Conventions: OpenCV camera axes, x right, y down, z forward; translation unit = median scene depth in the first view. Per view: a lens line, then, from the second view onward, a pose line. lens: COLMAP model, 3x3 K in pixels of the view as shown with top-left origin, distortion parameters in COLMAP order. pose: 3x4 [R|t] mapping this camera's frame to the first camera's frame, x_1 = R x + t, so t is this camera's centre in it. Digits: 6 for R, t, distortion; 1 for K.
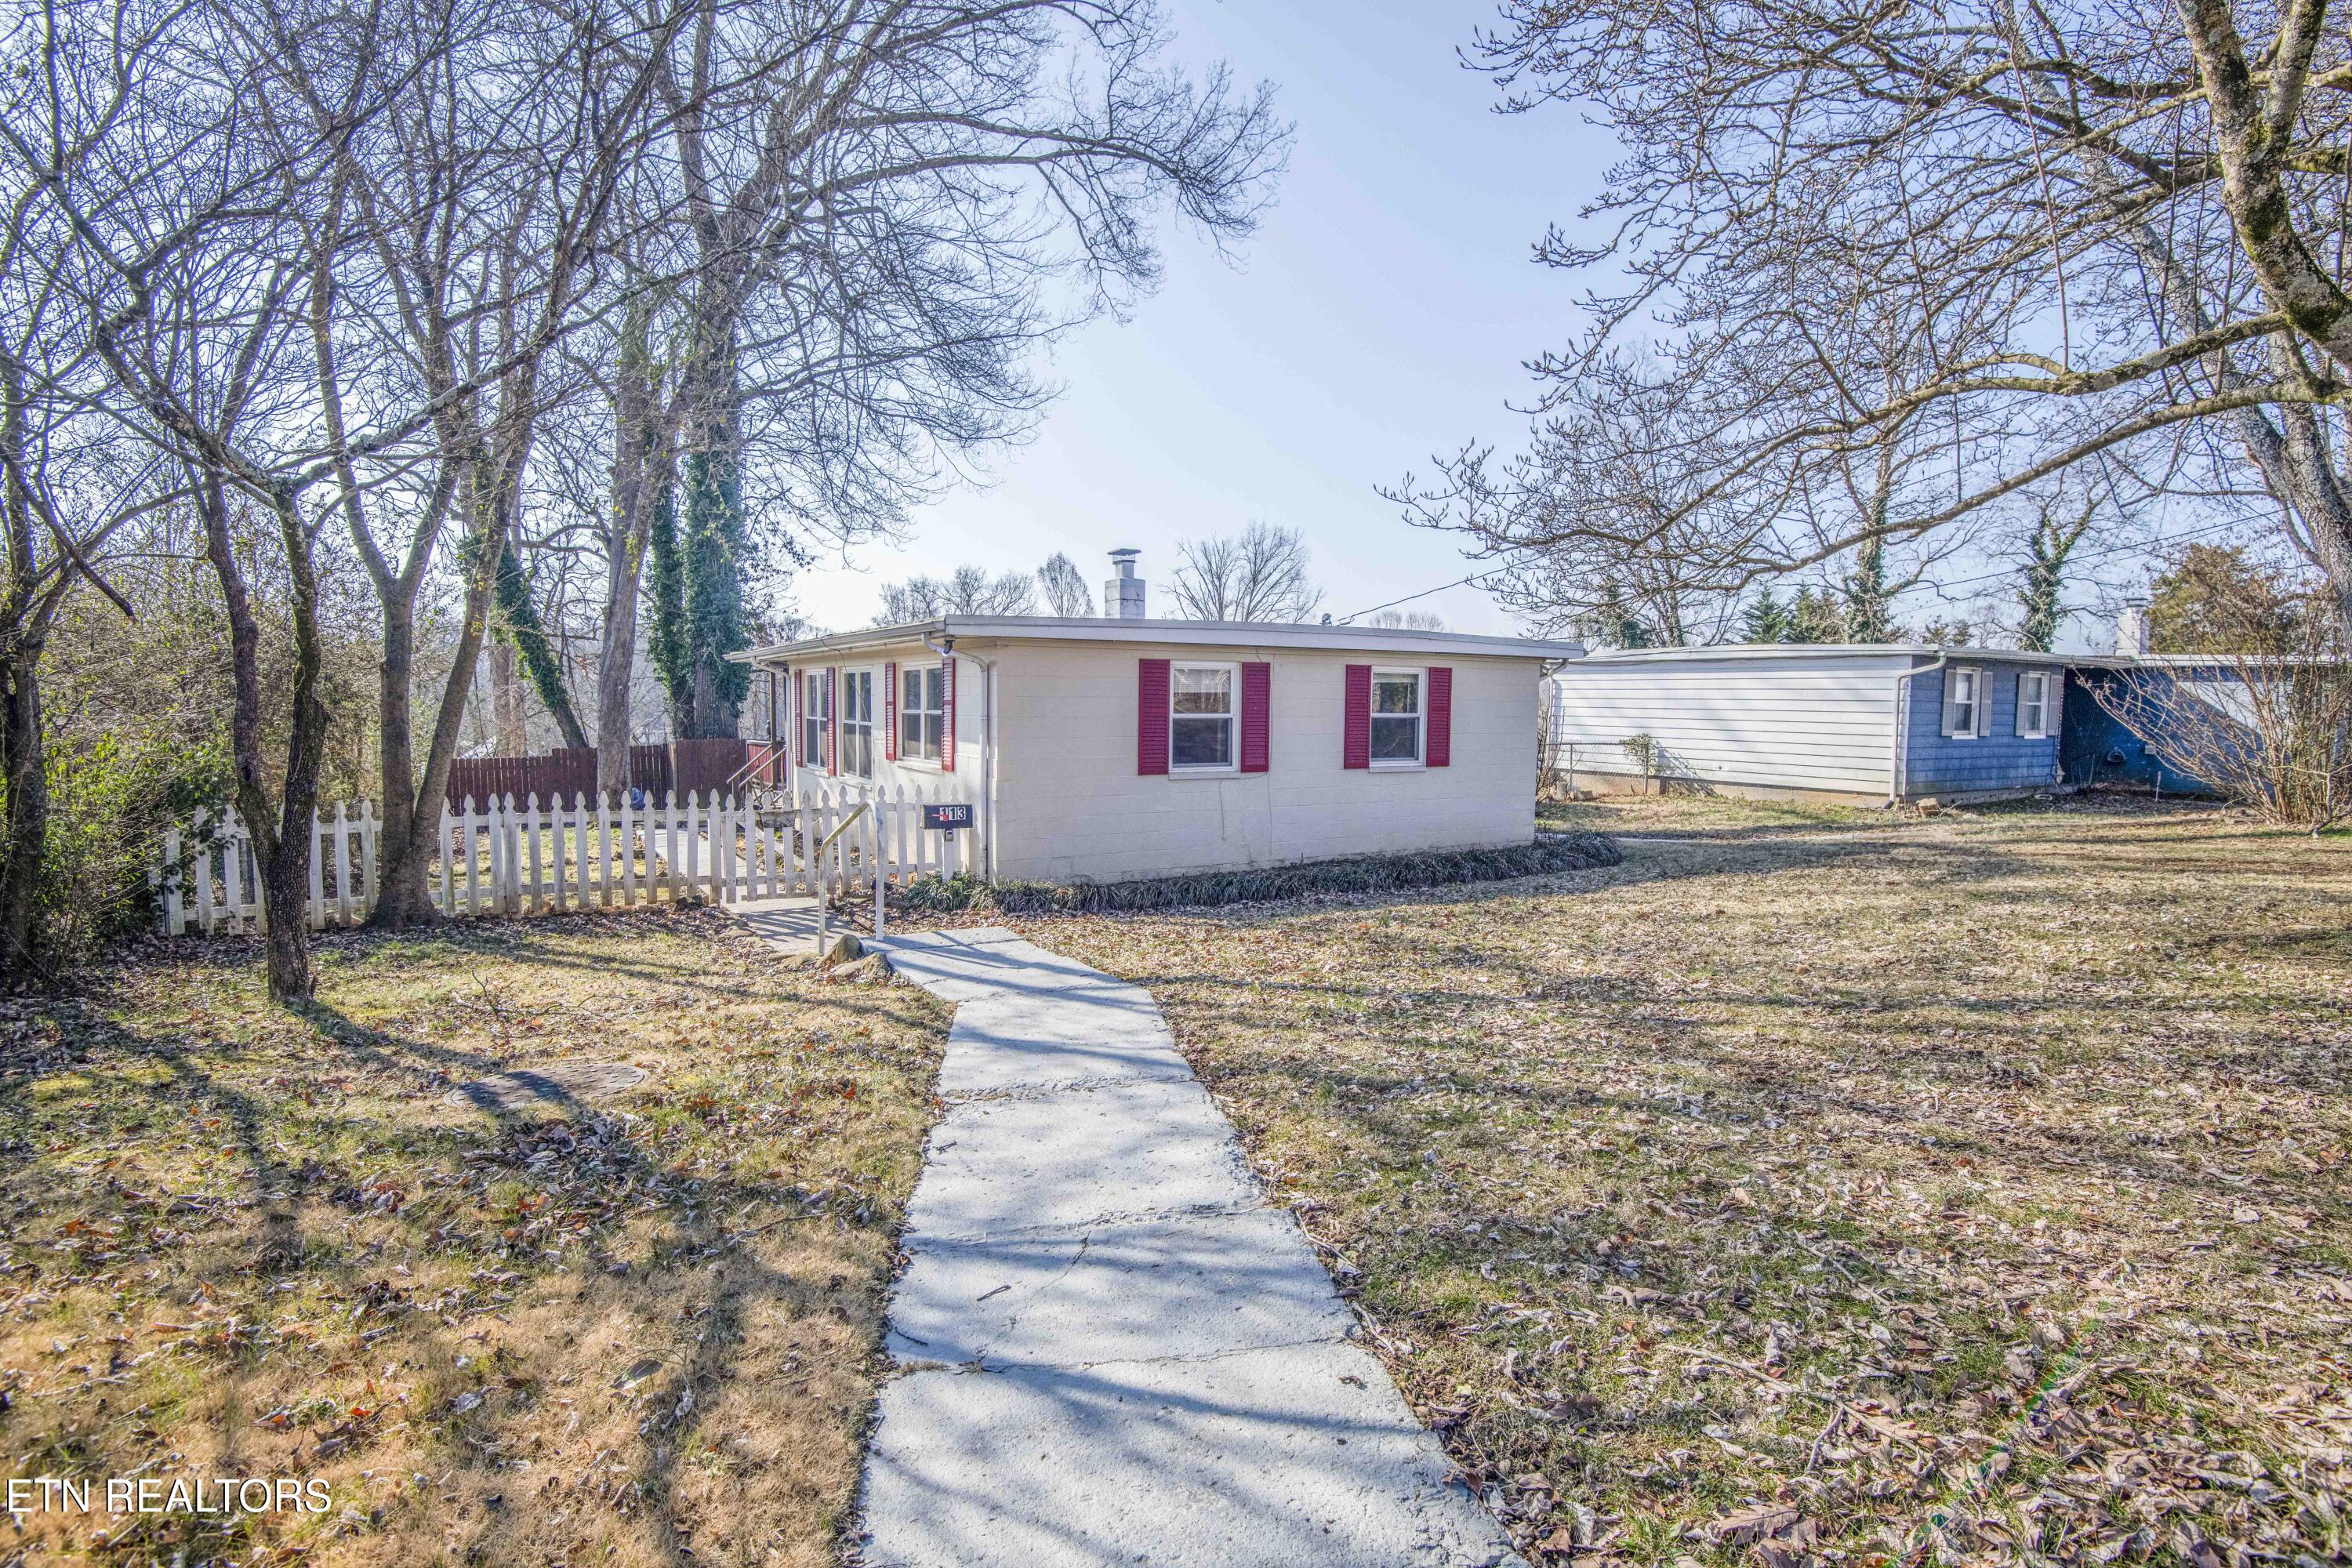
lens RADIAL K [[1124.9, 0, 1176.0], [0, 1124.9, 784.0], [0, 0, 1]] dist [-0.000316, -0.000102]
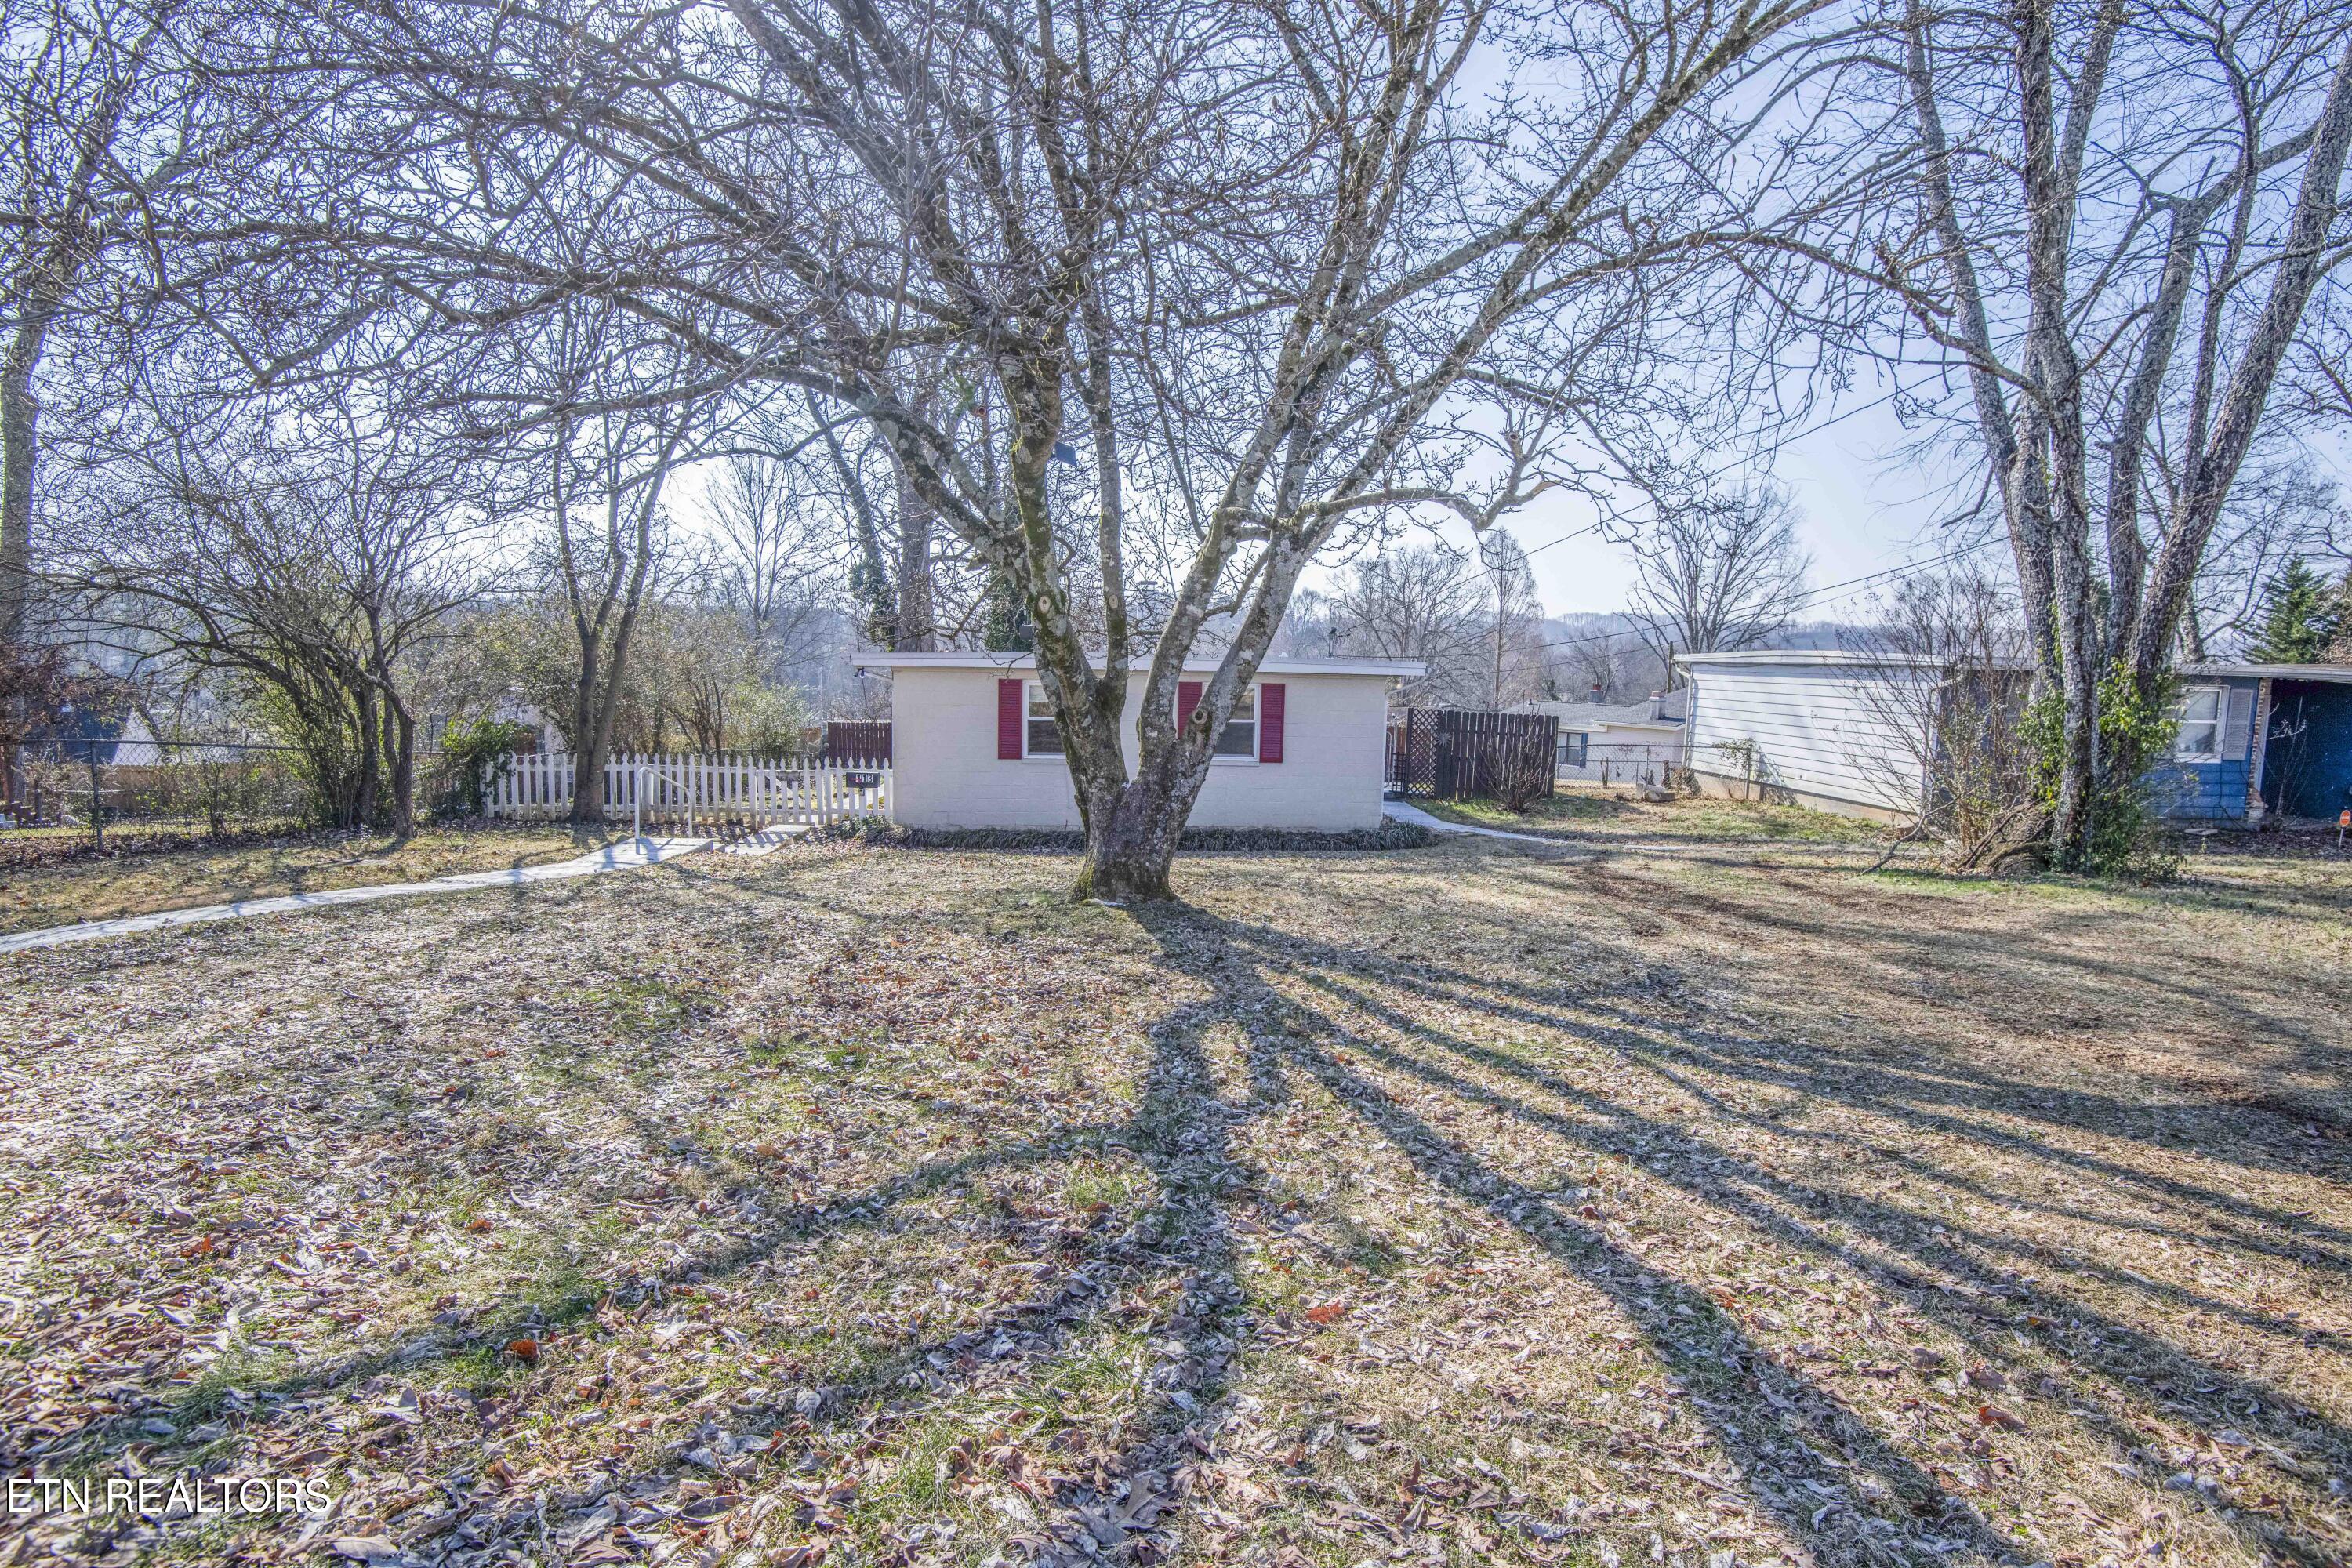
lens RADIAL K [[1124.9, 0, 1176.0], [0, 1124.9, 784.0], [0, 0, 1]] dist [-0.000316, -0.000102]
pose [[0.903432, 0.055247, -0.425156, 0.783598], [-0.043659, 0.998363, 0.036959, -0.038551], [0.426502, -0.014828, 0.904365, -0.207950]]
